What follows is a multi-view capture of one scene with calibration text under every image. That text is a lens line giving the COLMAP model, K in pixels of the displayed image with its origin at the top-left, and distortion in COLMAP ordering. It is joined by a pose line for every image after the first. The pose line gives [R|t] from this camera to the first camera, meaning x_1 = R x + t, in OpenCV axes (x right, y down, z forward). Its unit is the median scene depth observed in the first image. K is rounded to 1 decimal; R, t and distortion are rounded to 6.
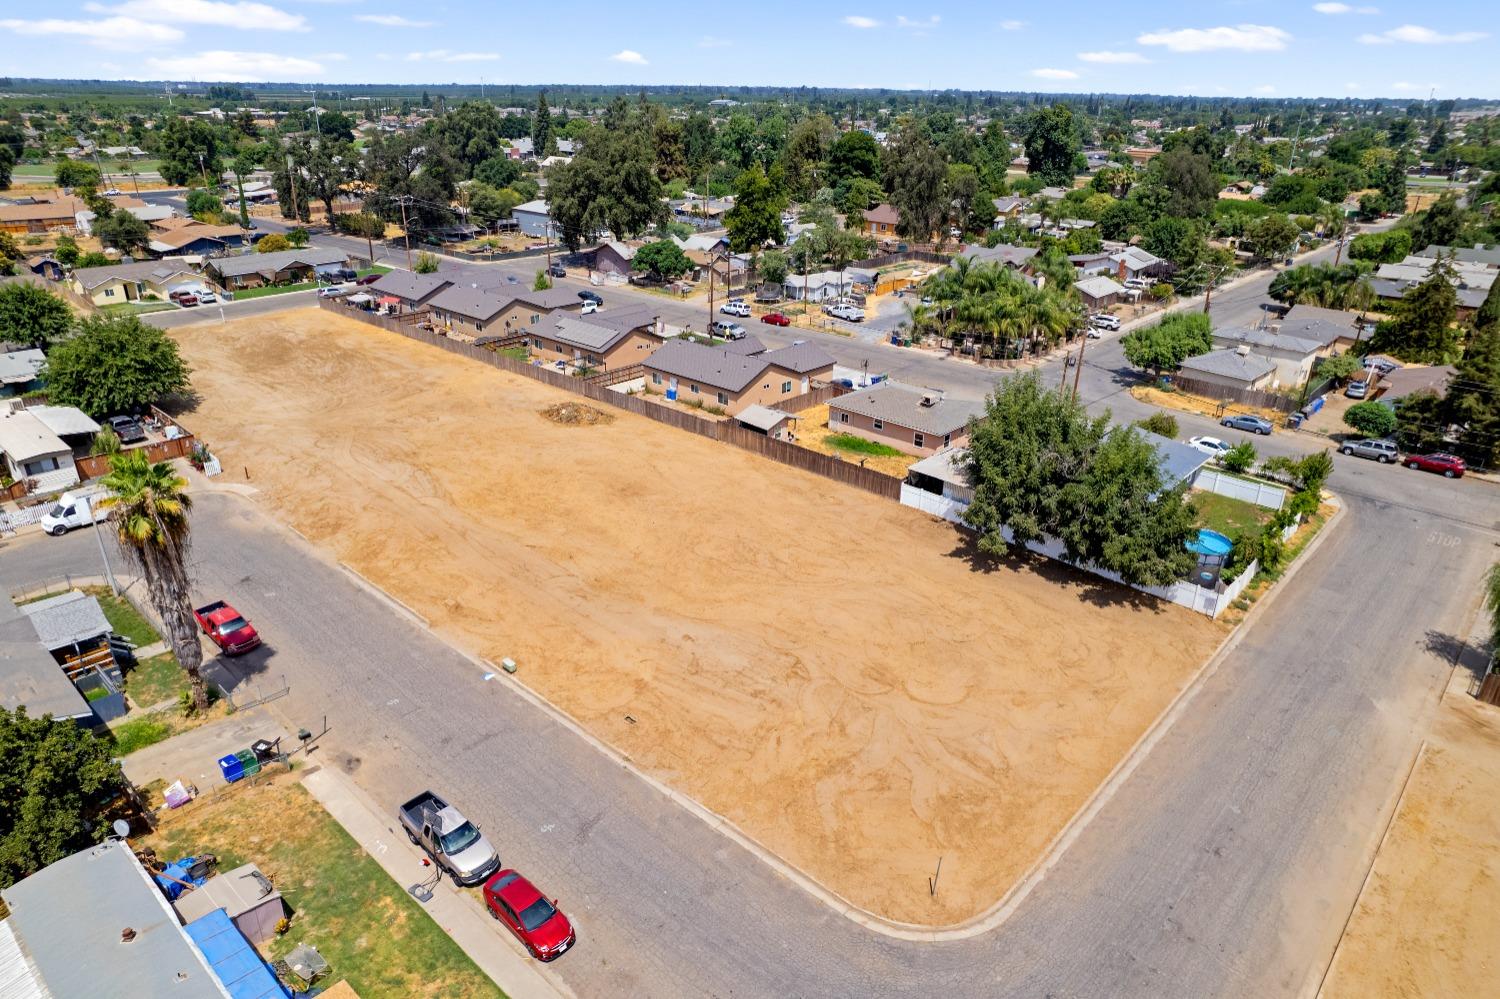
lens RADIAL K [[953.7, 0, 750.0], [0, 953.7, 499.5], [0, 0, 1]] dist [-0.069636, 0.062286]
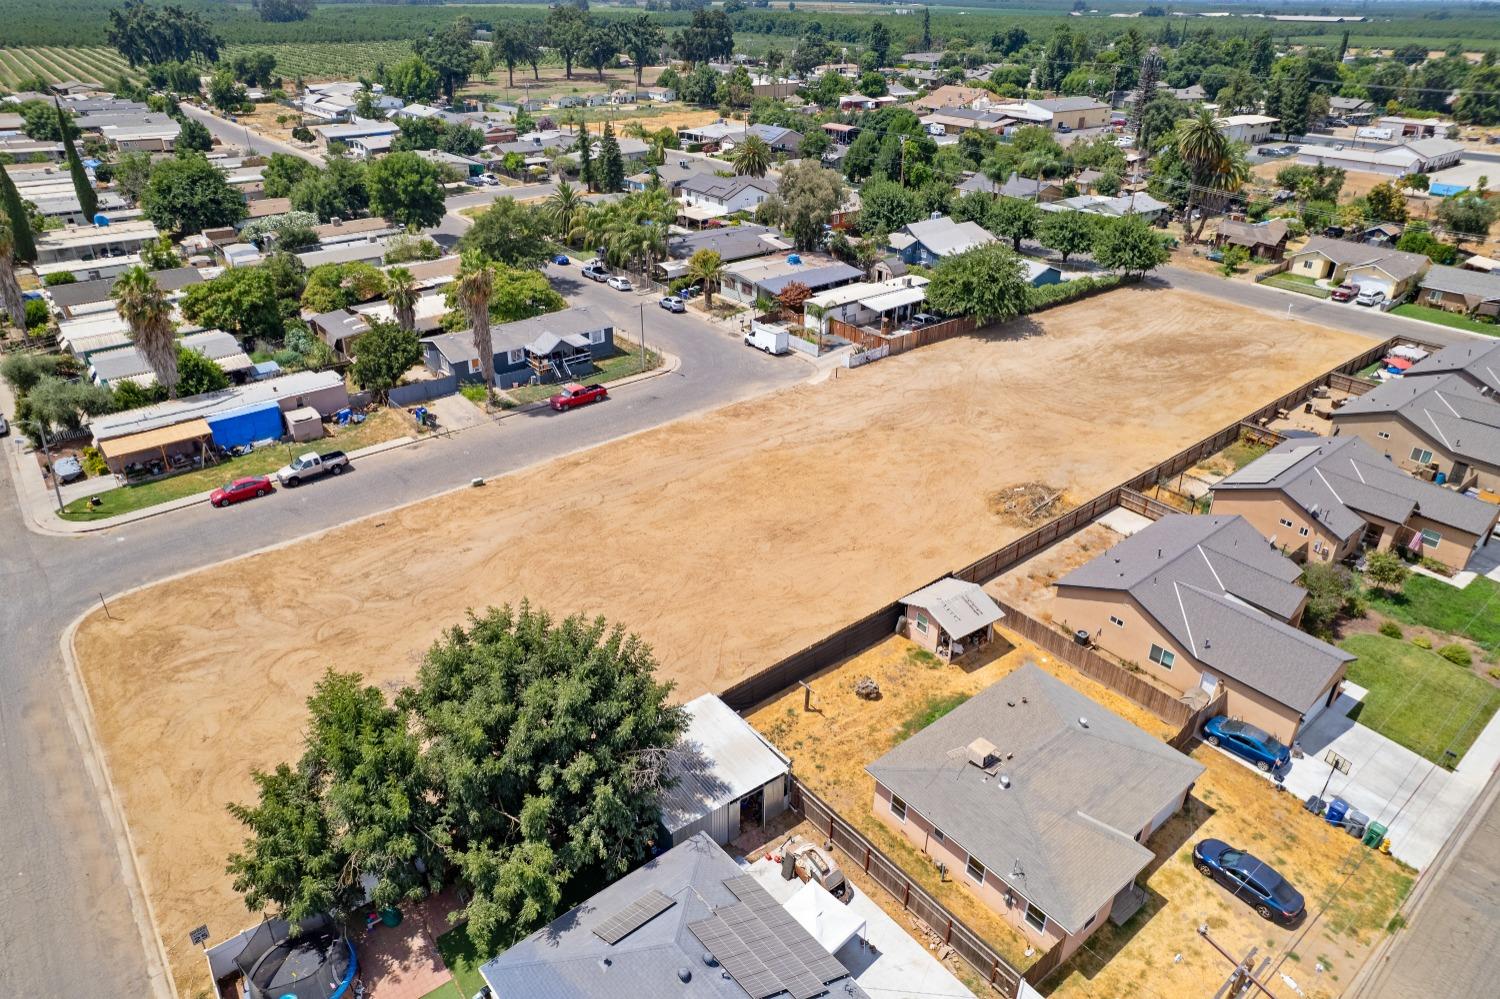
lens RADIAL K [[953.7, 0, 750.0], [0, 953.7, 499.5], [0, 0, 1]] dist [-0.069636, 0.062286]
pose [[-0.138237, 0.462318, -0.875873, 0.628356], [-0.411881, 0.777424, 0.475359, -0.430626], [0.900691, 0.426467, 0.082951, 0.835902]]
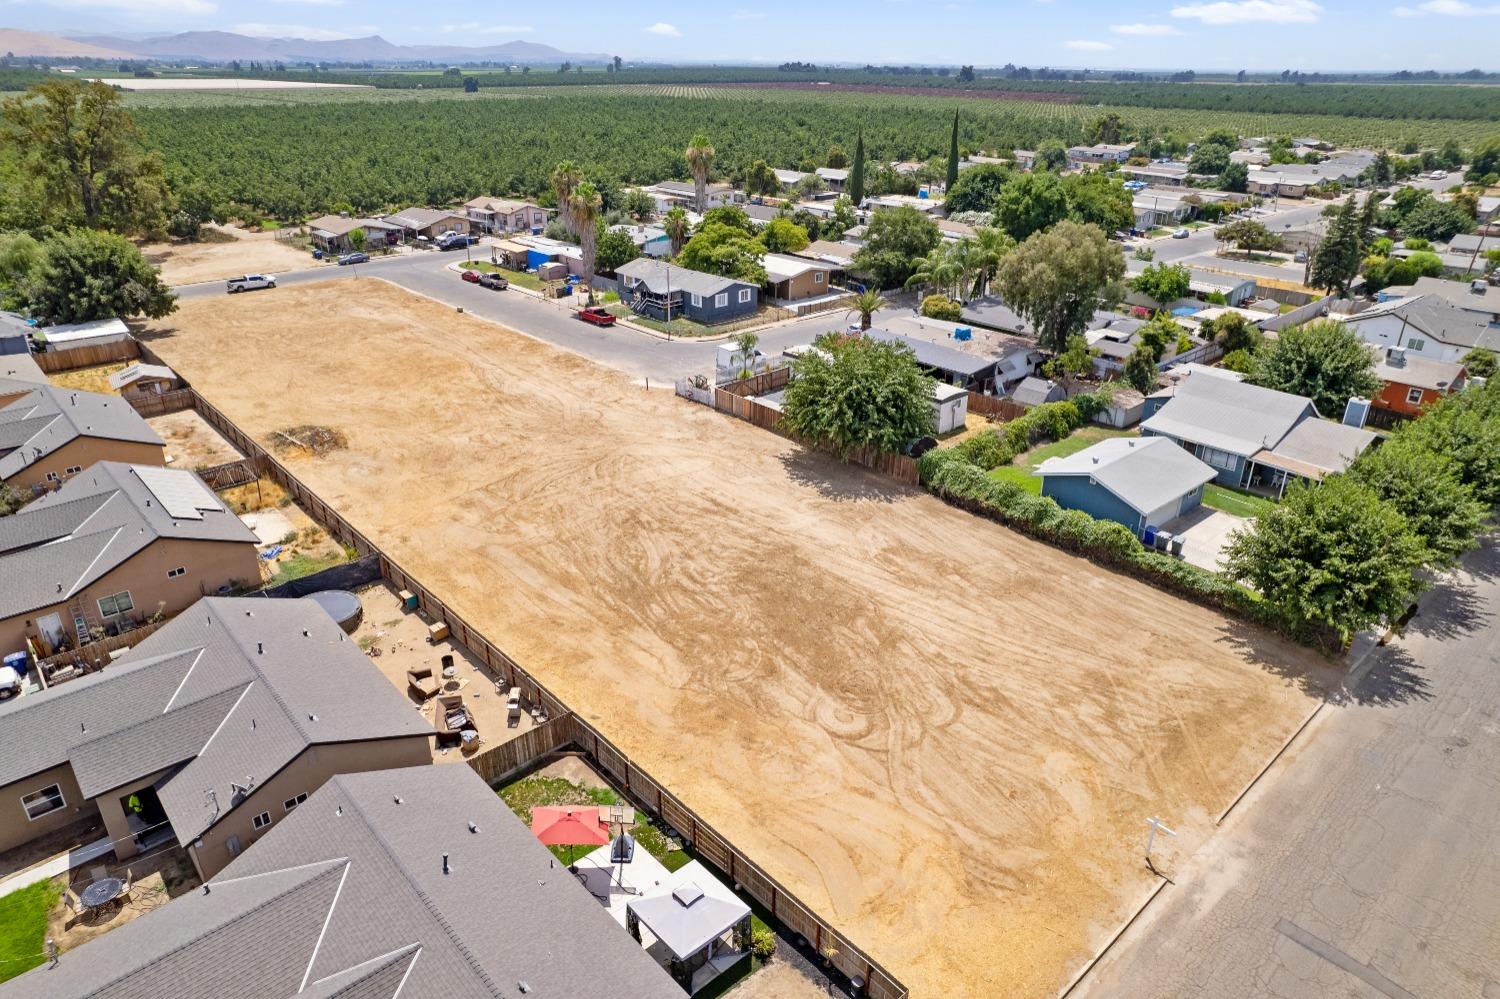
lens RADIAL K [[953.7, 0, 750.0], [0, 953.7, 499.5], [0, 0, 1]] dist [-0.069636, 0.062286]
pose [[-0.995769, -0.057889, 0.071360, -0.721810], [0.015321, 0.661128, 0.750117, -0.756681], [-0.090602, 0.748037, -0.657444, 1.774660]]
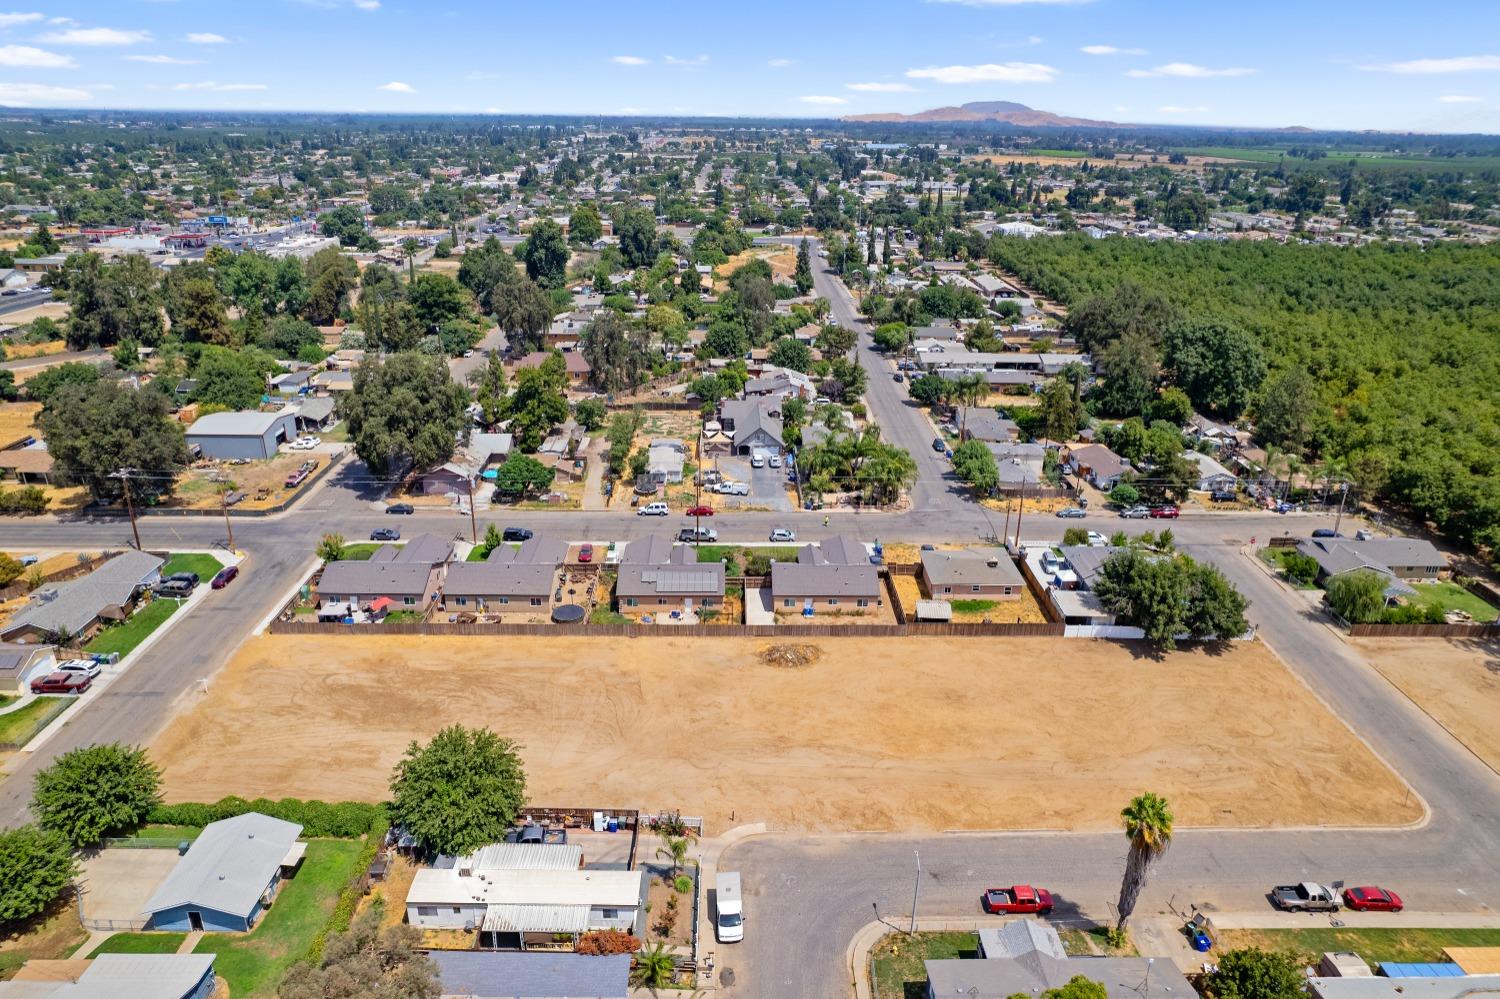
lens RADIAL K [[953.7, 0, 750.0], [0, 953.7, 499.5], [0, 0, 1]] dist [-0.069636, 0.062286]
pose [[0.725130, -0.262308, 0.636695, -1.106523], [0.271894, 0.958544, 0.085245, -0.466386], [-0.632661, 0.111300, 0.766390, 0.073121]]
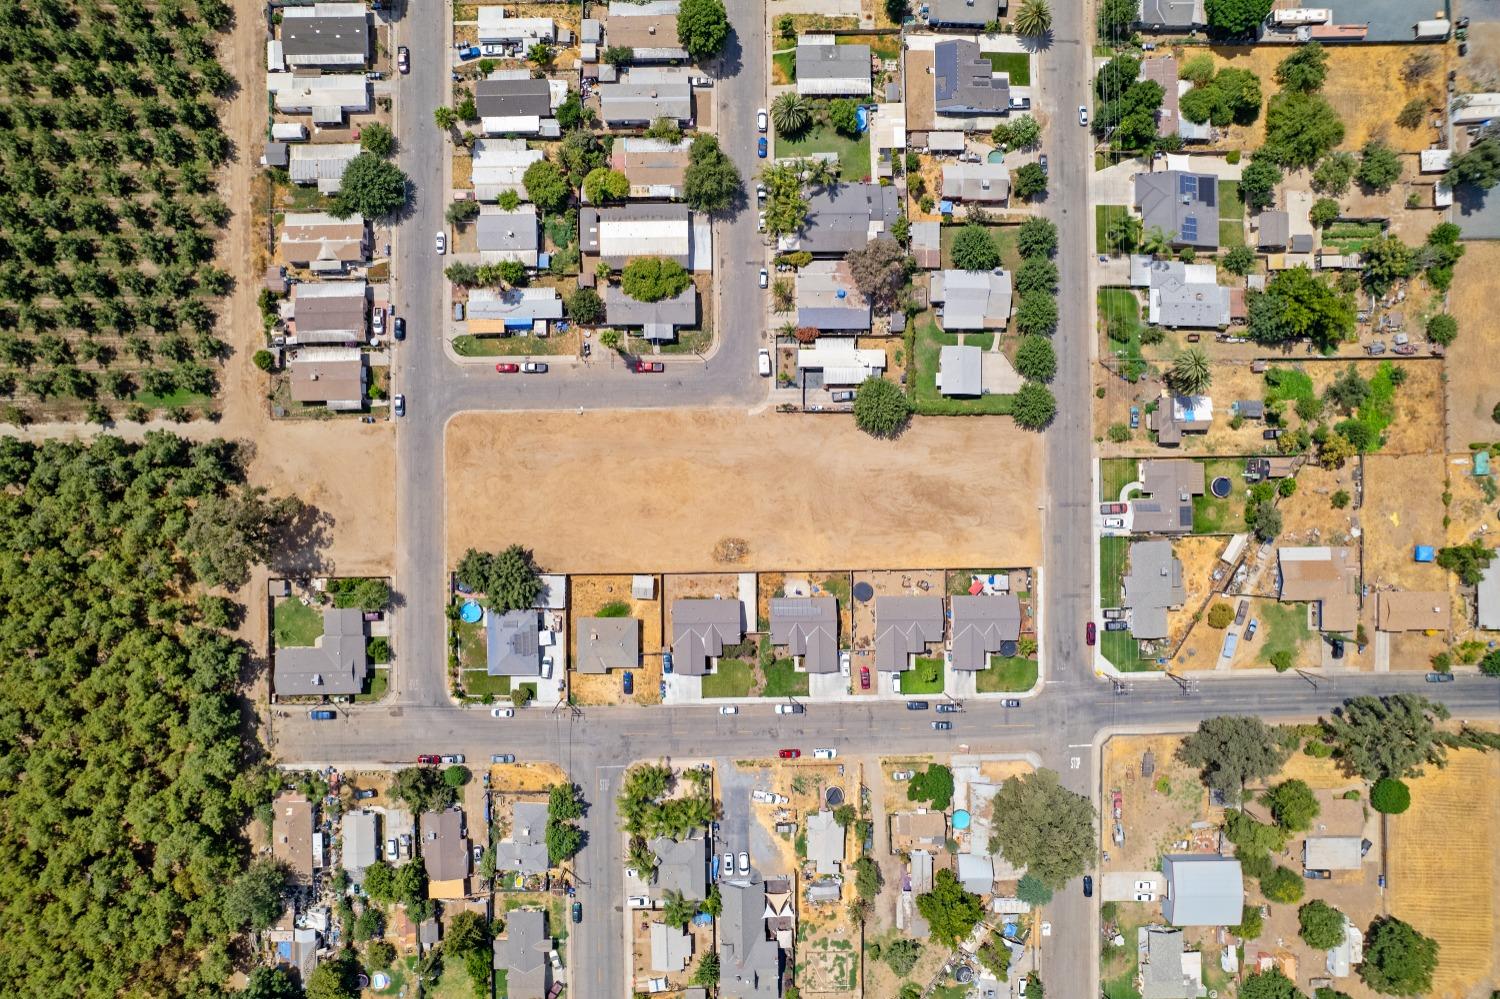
lens RADIAL K [[941.1, 0, 750.0], [0, 941.1, 499.5], [0, 0, 1]] dist [-0.046879, -0.001526]
pose [[-0.730965, 0.681764, -0.029798, -0.268020], [-0.300866, -0.282772, 0.910780, -2.355036], [0.612511, 0.674714, 0.411816, 0.067891]]
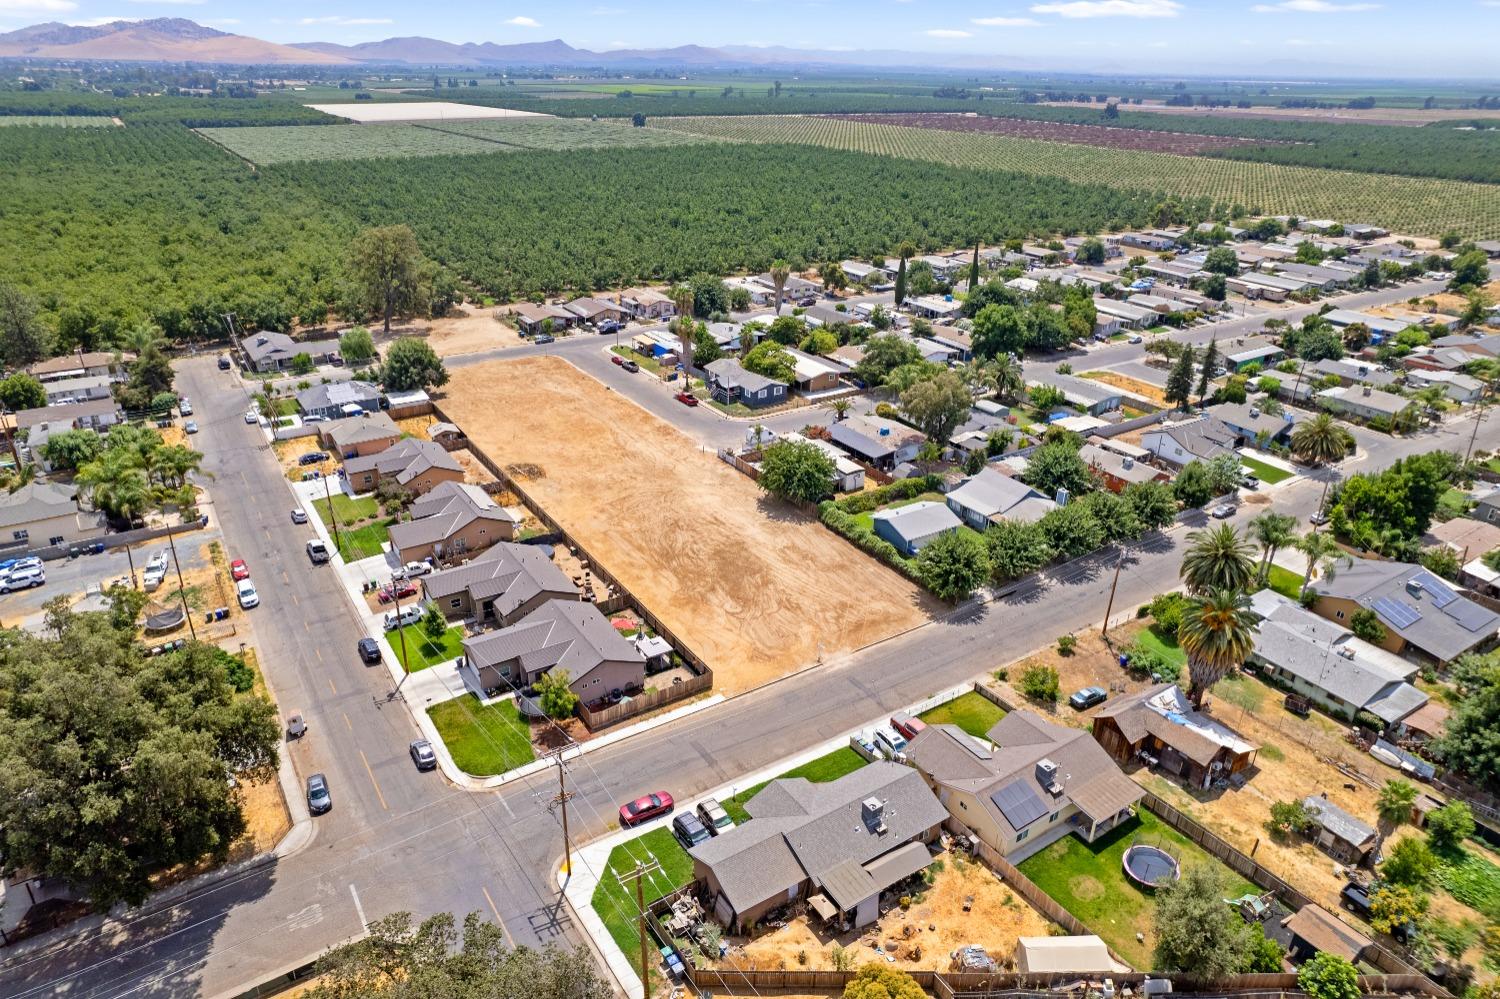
lens RADIAL K [[953.7, 0, 750.0], [0, 953.7, 499.5], [0, 0, 1]] dist [-0.069636, 0.062286]
pose [[-0.968096, -0.130005, 0.214218, -1.050737], [0.074395, 0.667224, 0.741132, -1.420810], [-0.239282, 0.733424, -0.636265, 2.284243]]
